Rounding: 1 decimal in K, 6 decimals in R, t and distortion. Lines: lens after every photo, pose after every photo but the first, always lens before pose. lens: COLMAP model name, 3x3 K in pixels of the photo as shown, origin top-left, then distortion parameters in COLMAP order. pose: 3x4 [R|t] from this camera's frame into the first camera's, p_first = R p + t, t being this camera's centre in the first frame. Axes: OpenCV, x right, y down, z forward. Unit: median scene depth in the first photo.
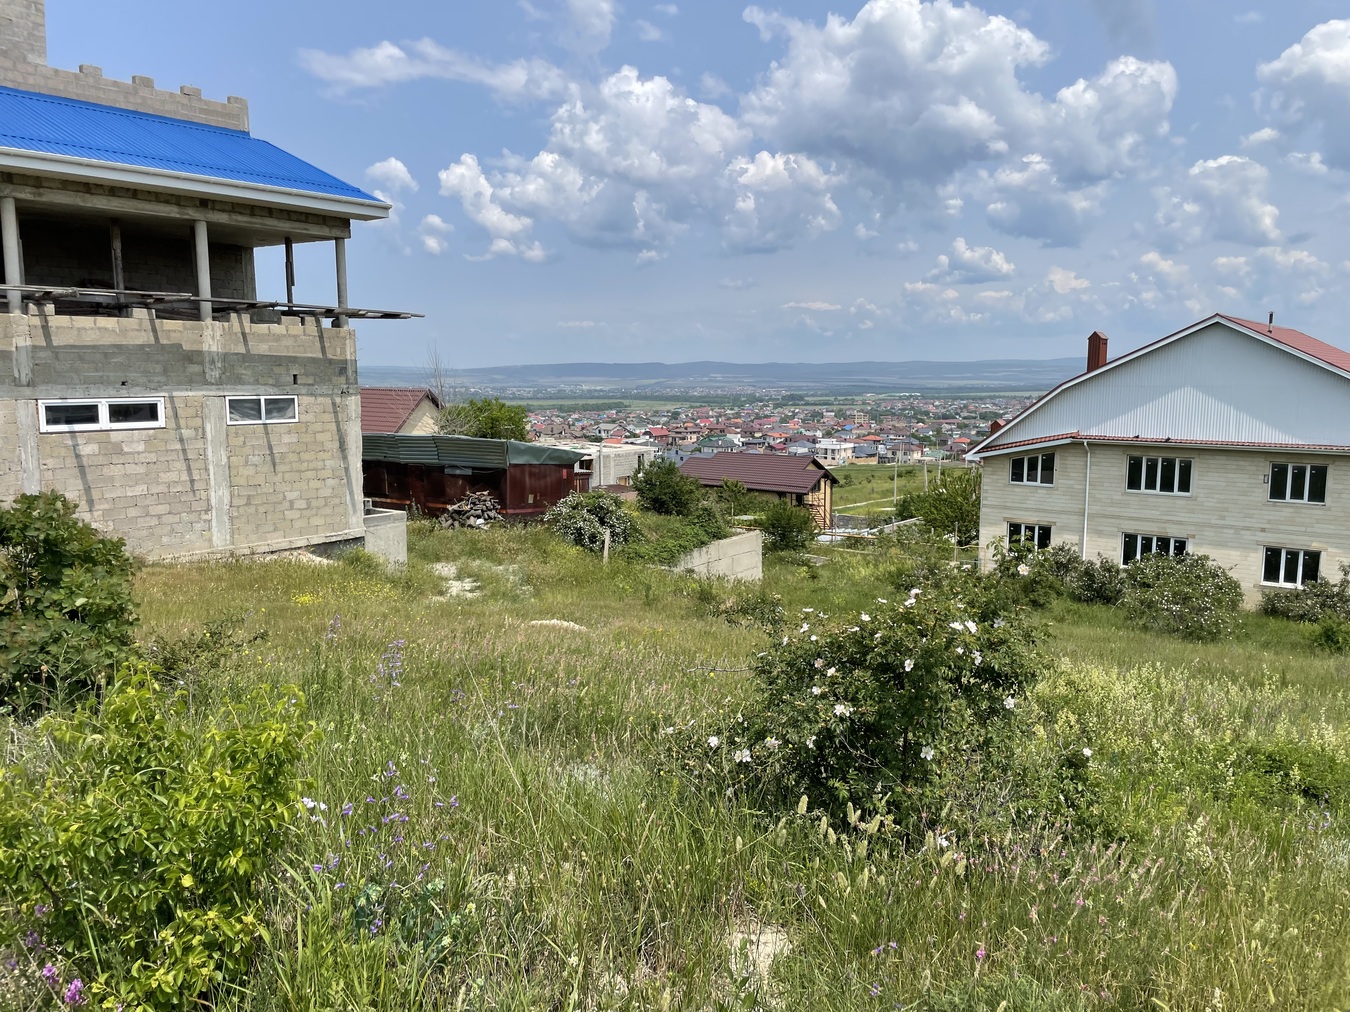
lens RADIAL K [[1027.1, 0, 678.8], [0, 1027.1, 500.7], [0, 0, 1]] dist [0.083747, -0.110717]
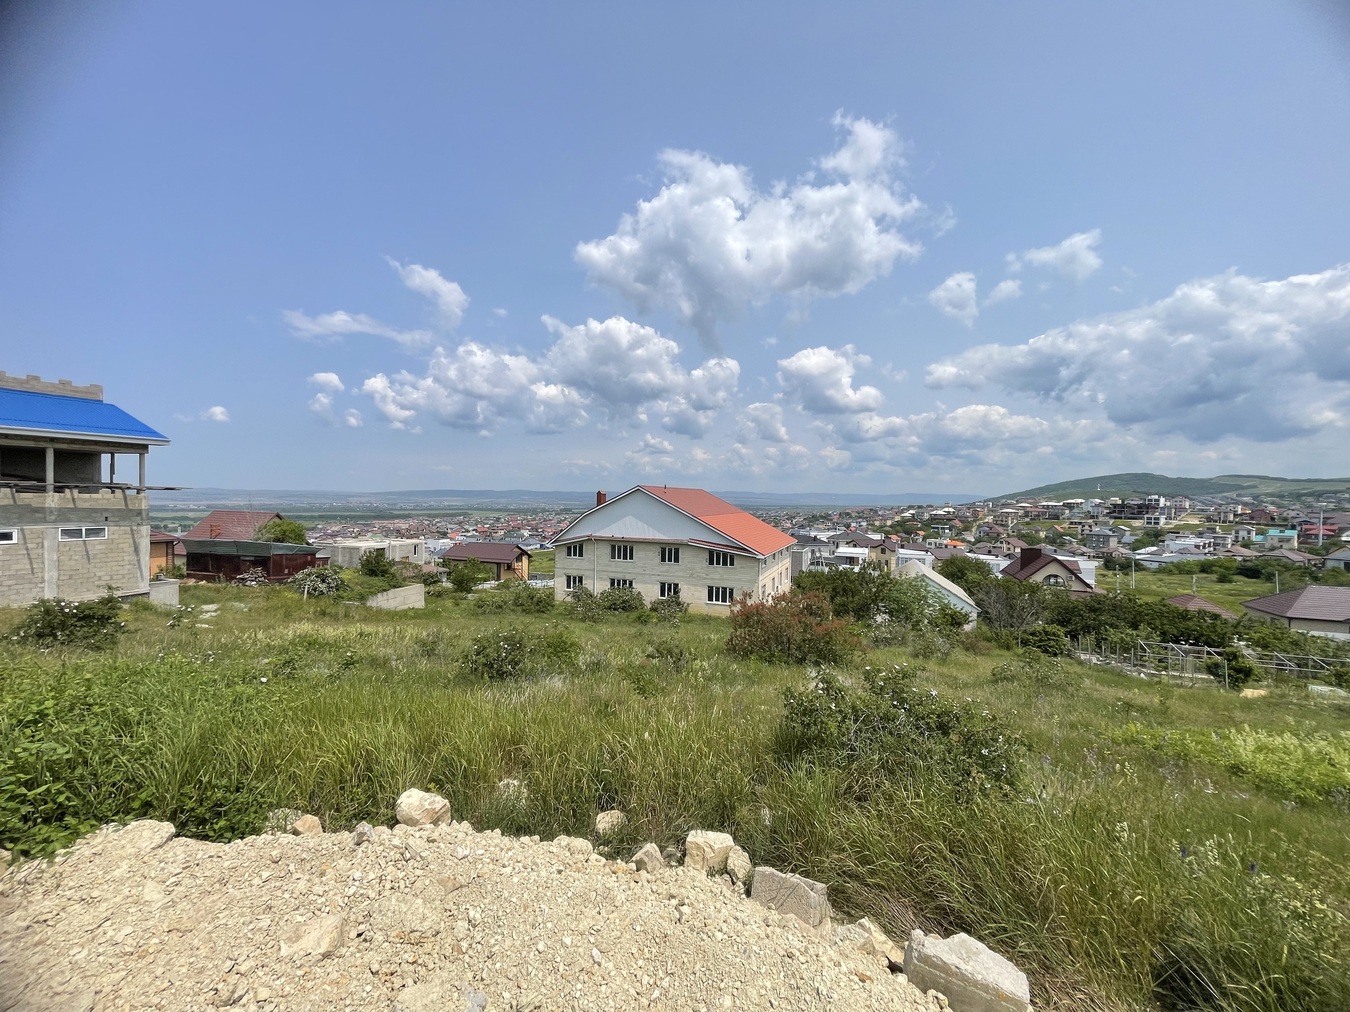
lens RADIAL K [[544.7, 0, 672.7], [0, 544.7, 503.1], [0, 0, 1]] dist [-0.002905, -0.000492]
pose [[0.955645, 0.009276, 0.294375, 0.417825], [0.023854, 0.993782, -0.108754, -0.000358], [-0.293553, 0.110952, 0.949482, -0.407499]]
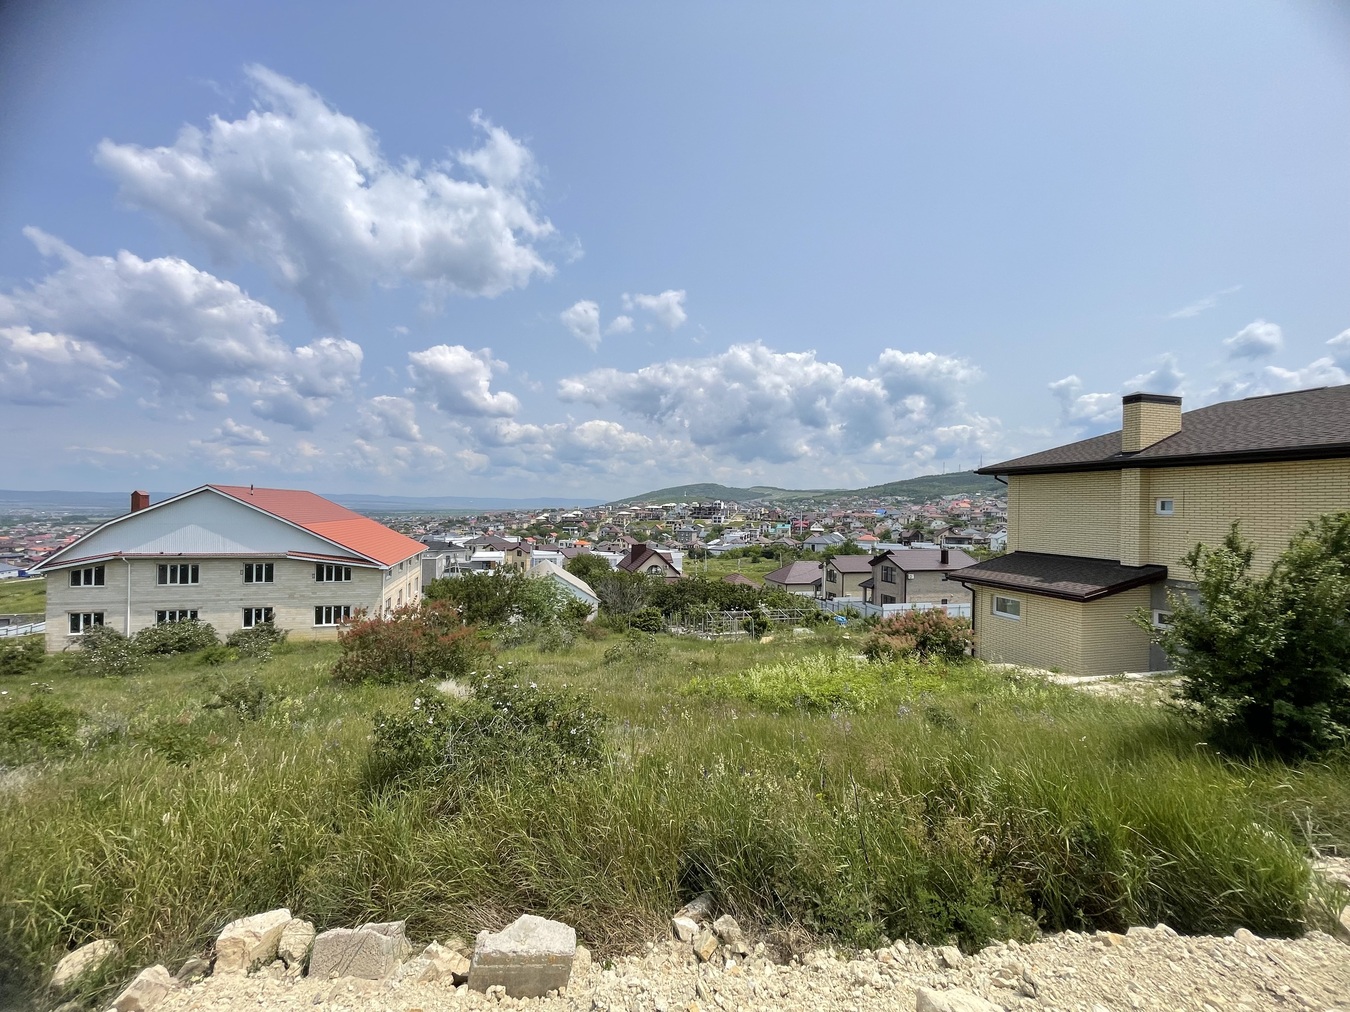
lens RADIAL K [[544.7, 0, 669.2], [0, 544.7, 504.0], [0, 0, 1]] dist [-0.000499, -0.000701]
pose [[0.594865, 0.011366, 0.803745, 0.430965], [0.086383, 0.993206, -0.077979, 0.000477], [-0.799171, 0.115817, 0.589841, -0.413524]]
